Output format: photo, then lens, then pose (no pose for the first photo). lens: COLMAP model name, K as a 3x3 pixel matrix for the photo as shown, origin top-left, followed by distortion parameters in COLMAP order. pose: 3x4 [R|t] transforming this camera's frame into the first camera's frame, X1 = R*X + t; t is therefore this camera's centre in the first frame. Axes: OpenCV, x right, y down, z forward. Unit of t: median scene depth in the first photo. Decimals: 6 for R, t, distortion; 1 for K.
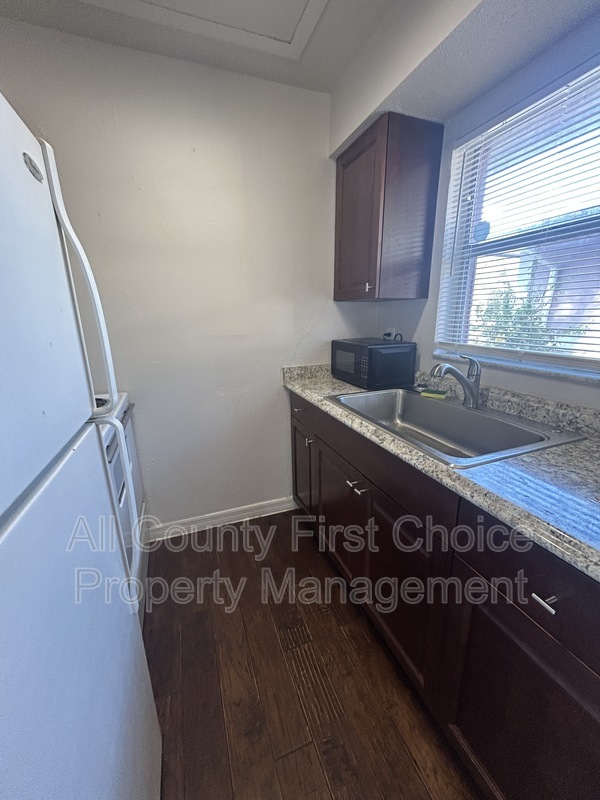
lens RADIAL K [[325.2, 0, 301.7], [0, 325.2, 400.0], [0, 0, 1]] dist [0.002114, -0.000631]
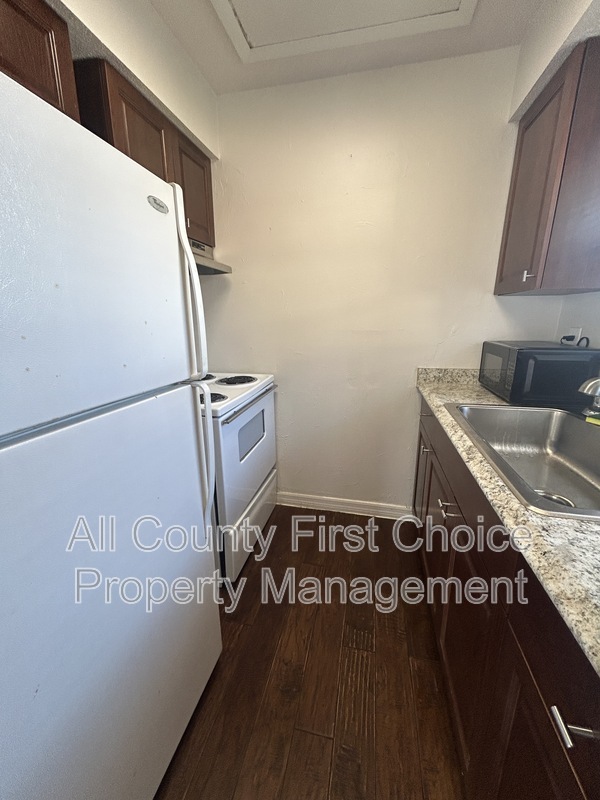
lens RADIAL K [[325.2, 0, 298.8], [0, 325.2, 399.8], [0, 0, 1]] dist [0.002114, -0.000631]
pose [[0.831570, 0.149358, -0.534961, 0.200625], [-0.150444, 0.987730, 0.041911, 0.004040], [0.534656, 0.045630, 0.843837, 0.039846]]
